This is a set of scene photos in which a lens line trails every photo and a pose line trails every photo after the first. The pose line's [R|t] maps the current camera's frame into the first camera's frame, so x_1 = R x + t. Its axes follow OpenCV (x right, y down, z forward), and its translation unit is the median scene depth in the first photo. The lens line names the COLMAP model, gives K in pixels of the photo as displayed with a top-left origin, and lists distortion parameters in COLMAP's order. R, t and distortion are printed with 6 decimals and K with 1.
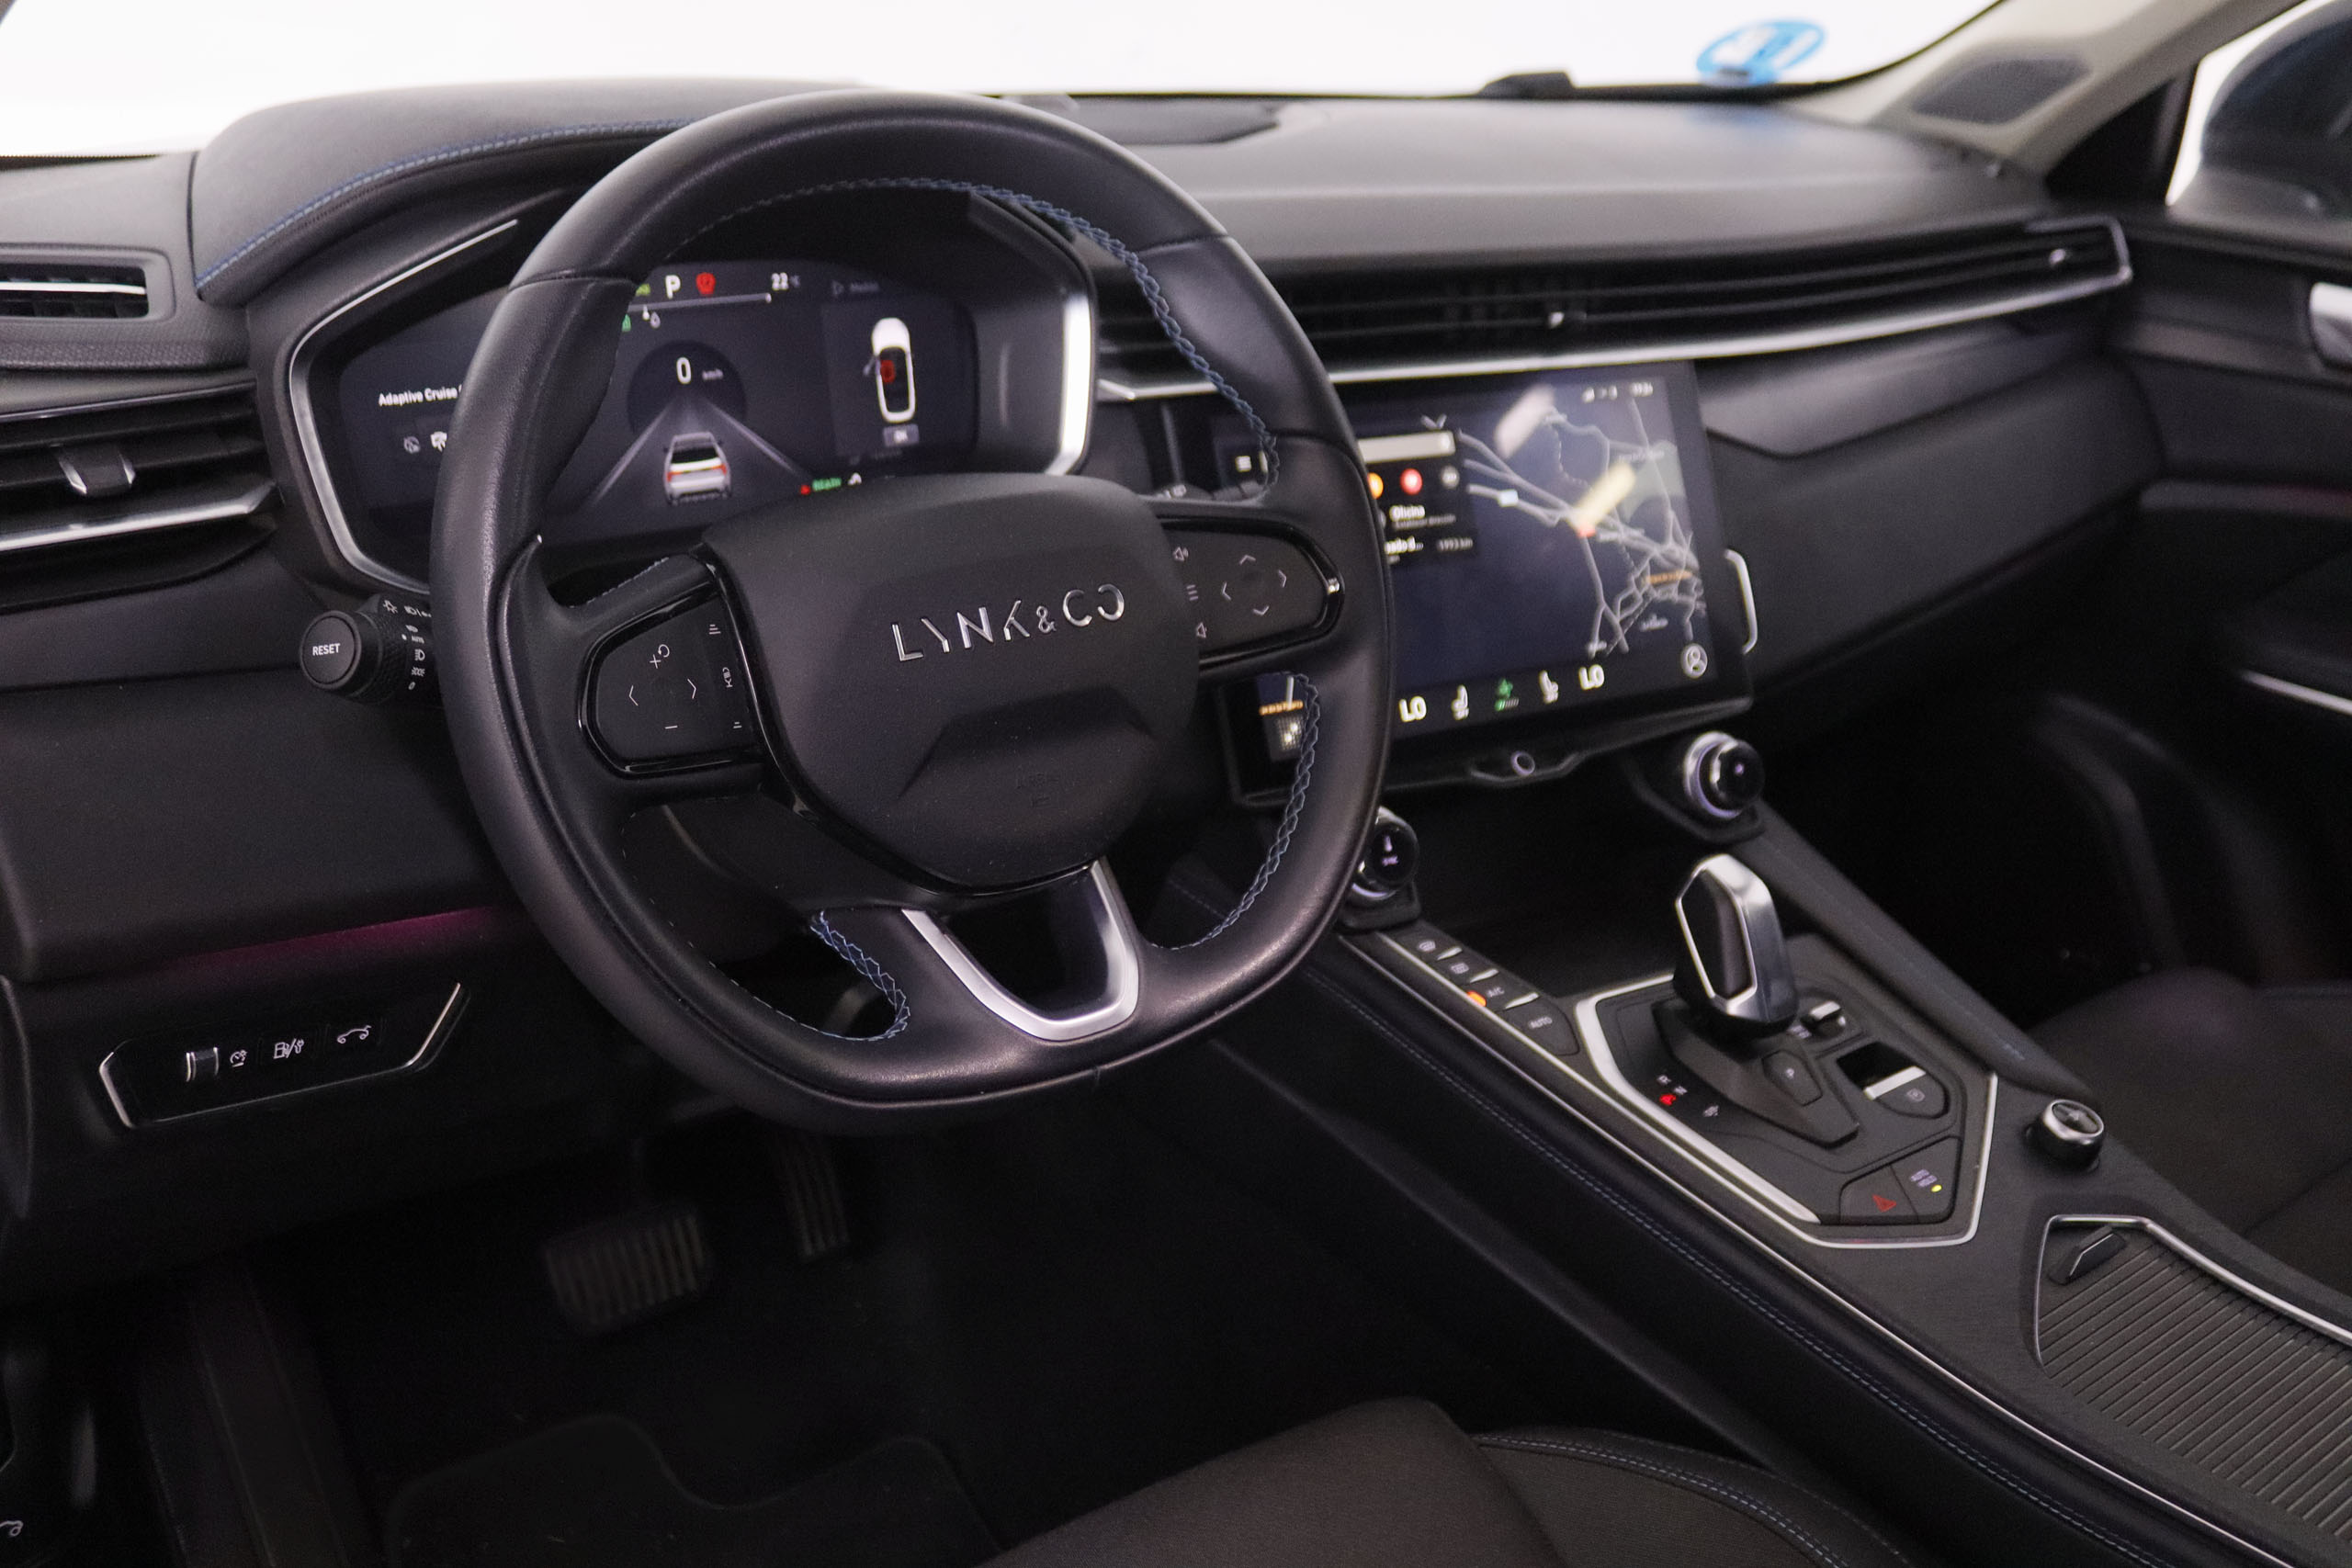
lens RADIAL K [[2211.2, 0, 1214.6], [0, 2211.2, 720.5], [0, 0, 1]] dist [-0.110068, 0.000000]
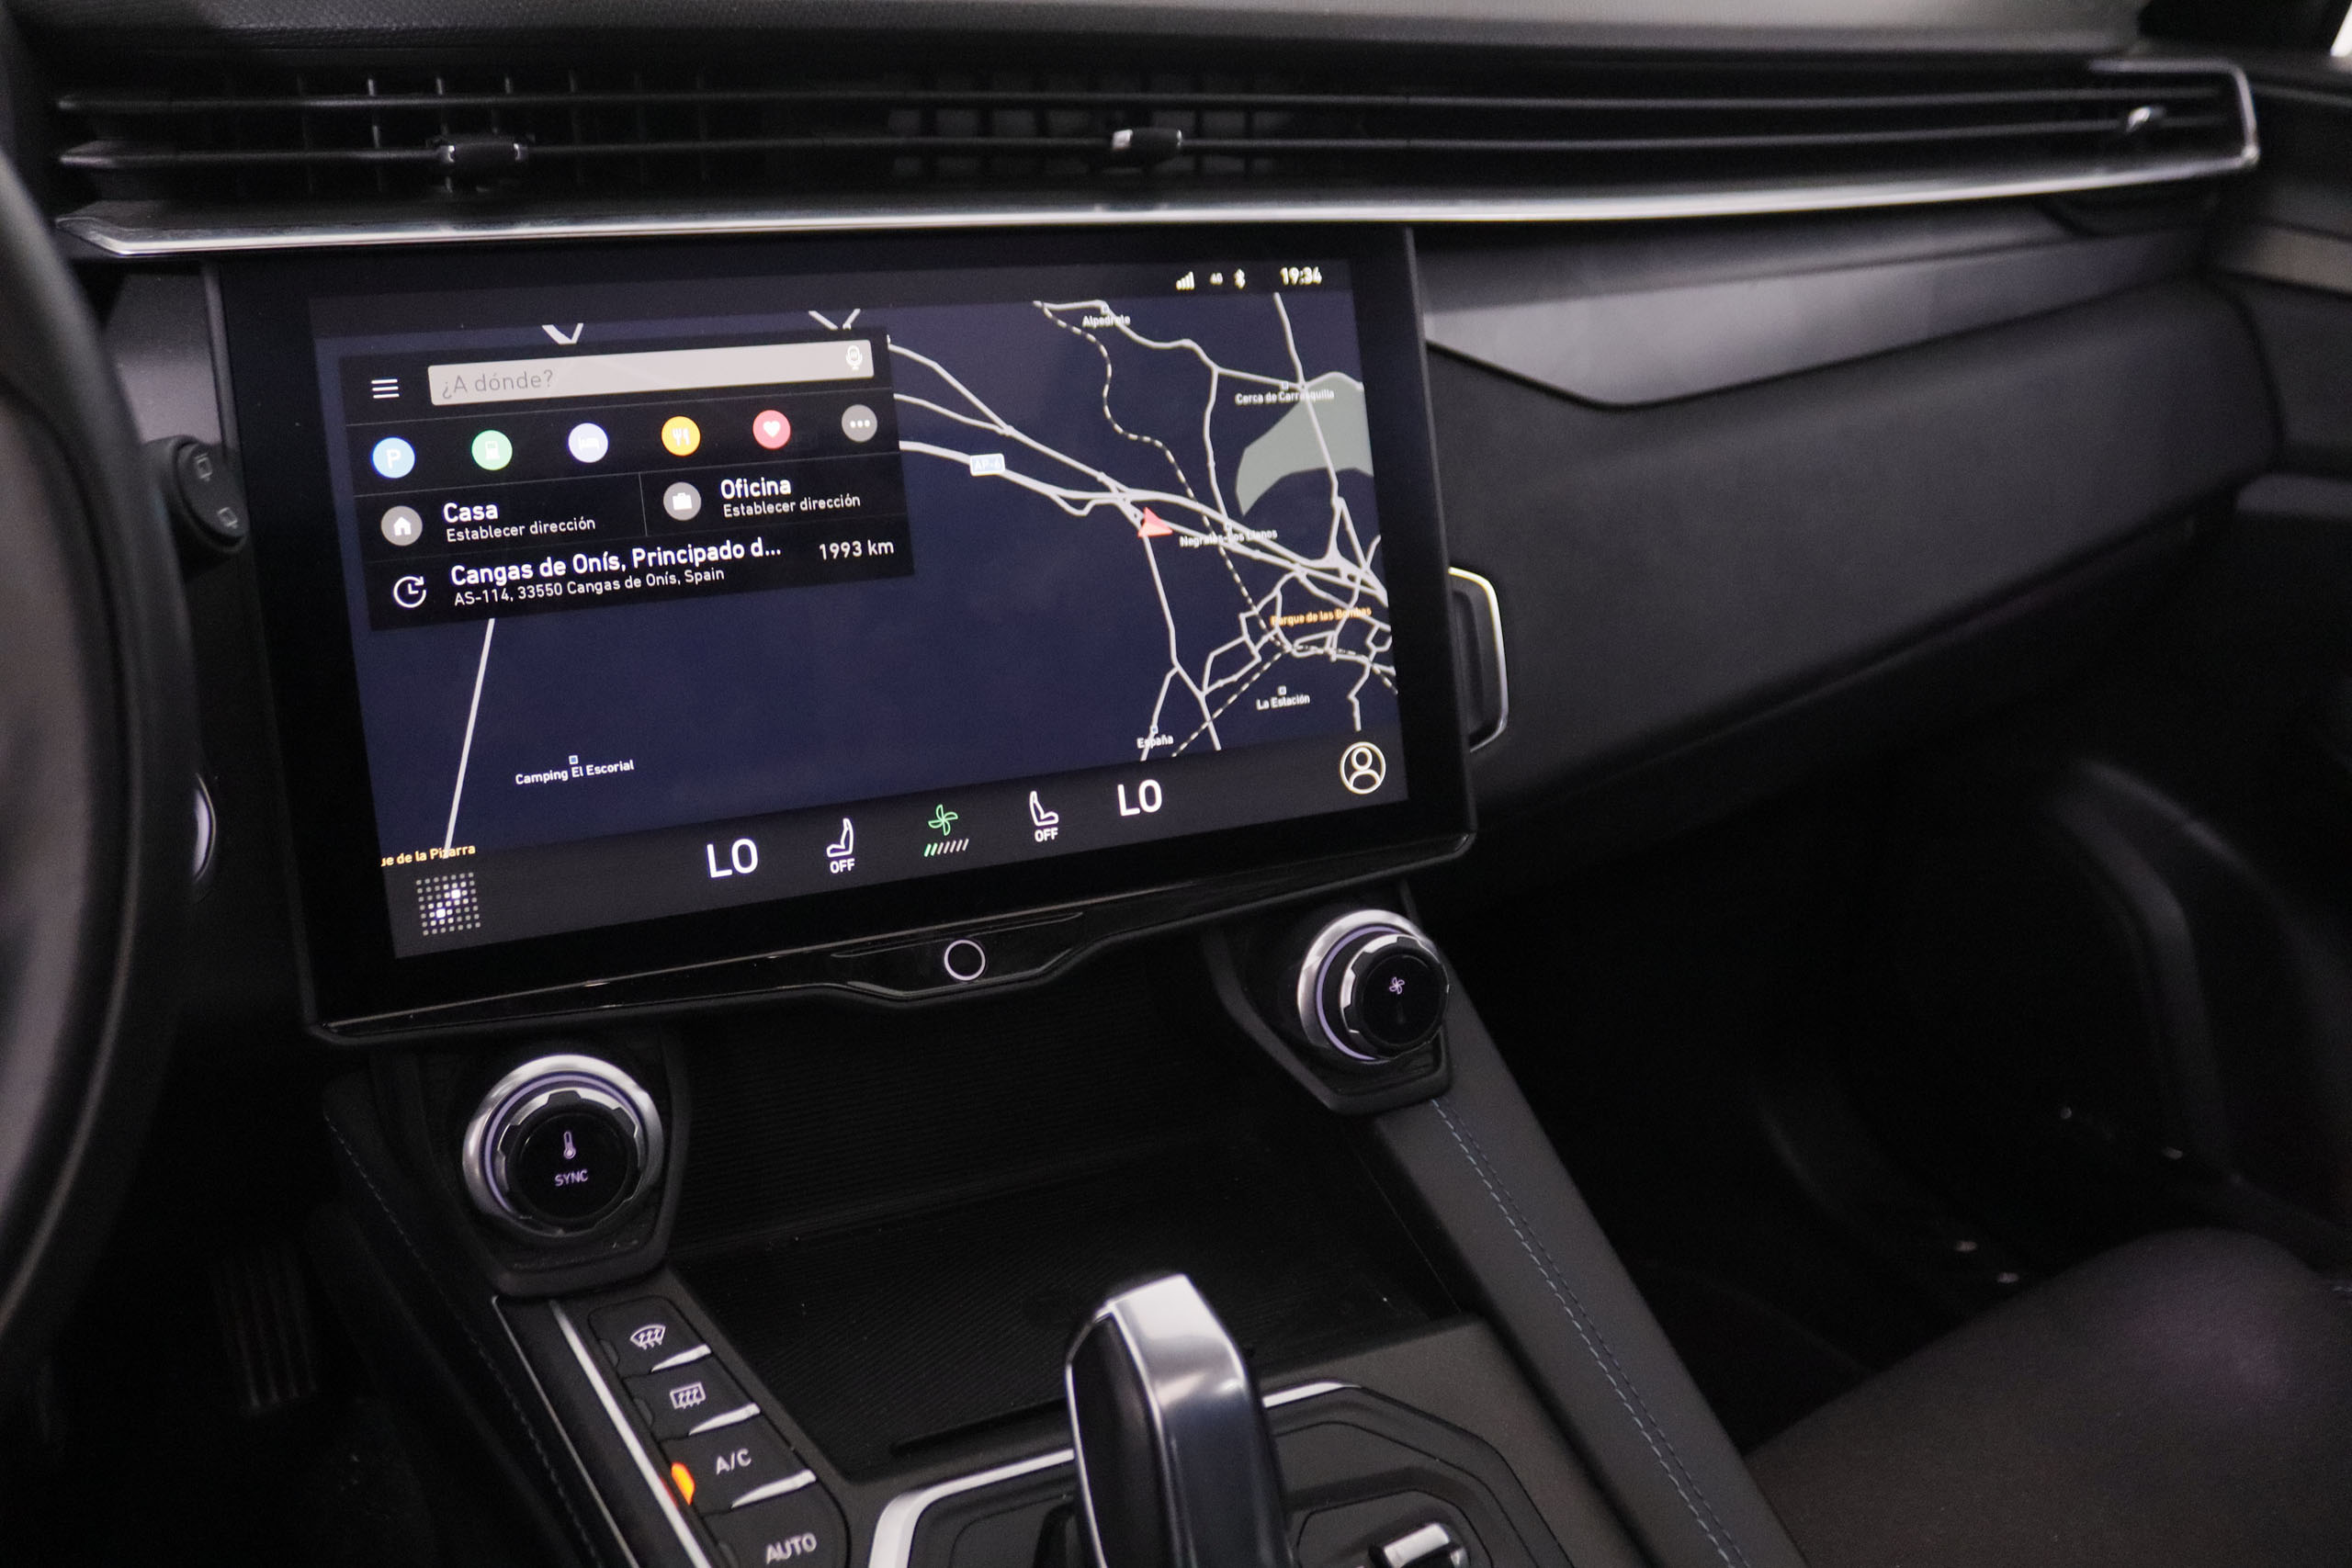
lens RADIAL K [[1920.0, 0, 1189.7], [0, 1920.0, 760.8], [0, 0, 1]] dist [-0.151763, 0.104030]
pose [[0.991289, 0.072835, -0.109734, 0.242323], [-0.062464, 0.993501, 0.095154, -0.077502], [0.115951, -0.087470, 0.989396, 0.541866]]
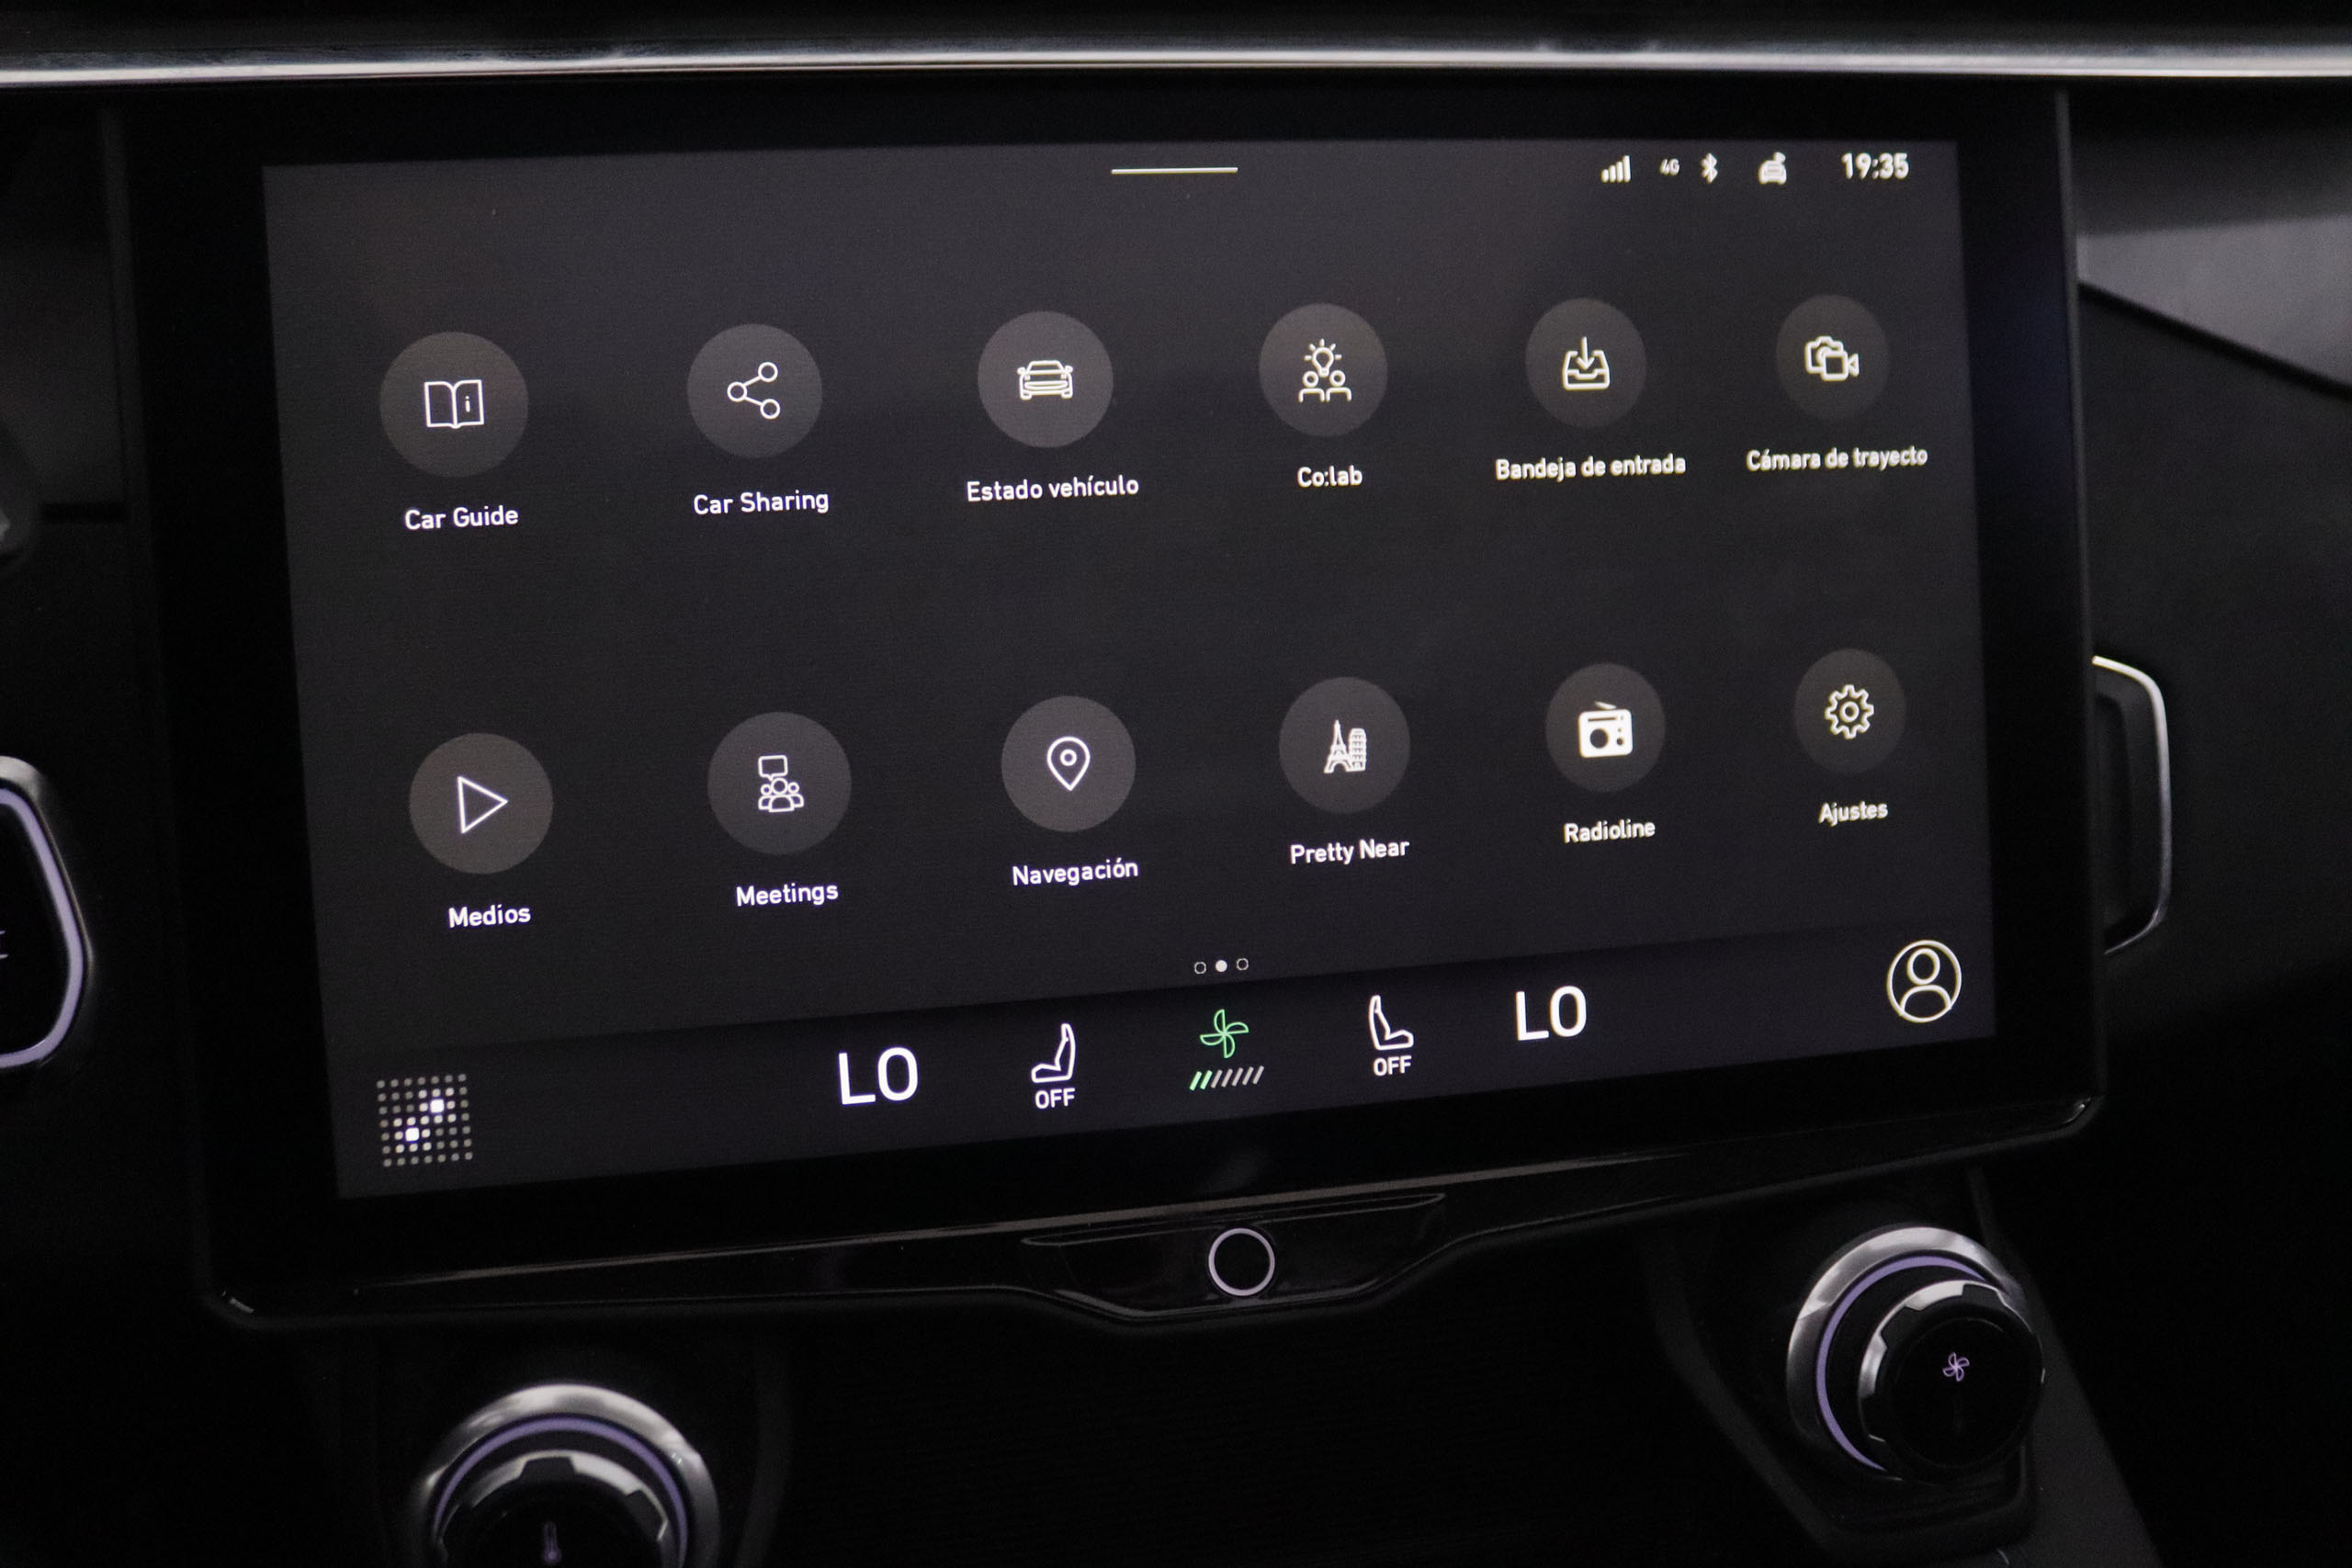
lens RADIAL K [[2211.2, 0, 1169.6], [0, 2211.2, 768.5], [0, 0, 1]] dist [-0.110068, 0.000000]
pose [[0.935165, 0.140092, -0.325330, 0.227467], [-0.106035, 0.987065, 0.120246, -0.093739], [0.337968, -0.077953, 0.937924, 0.685116]]
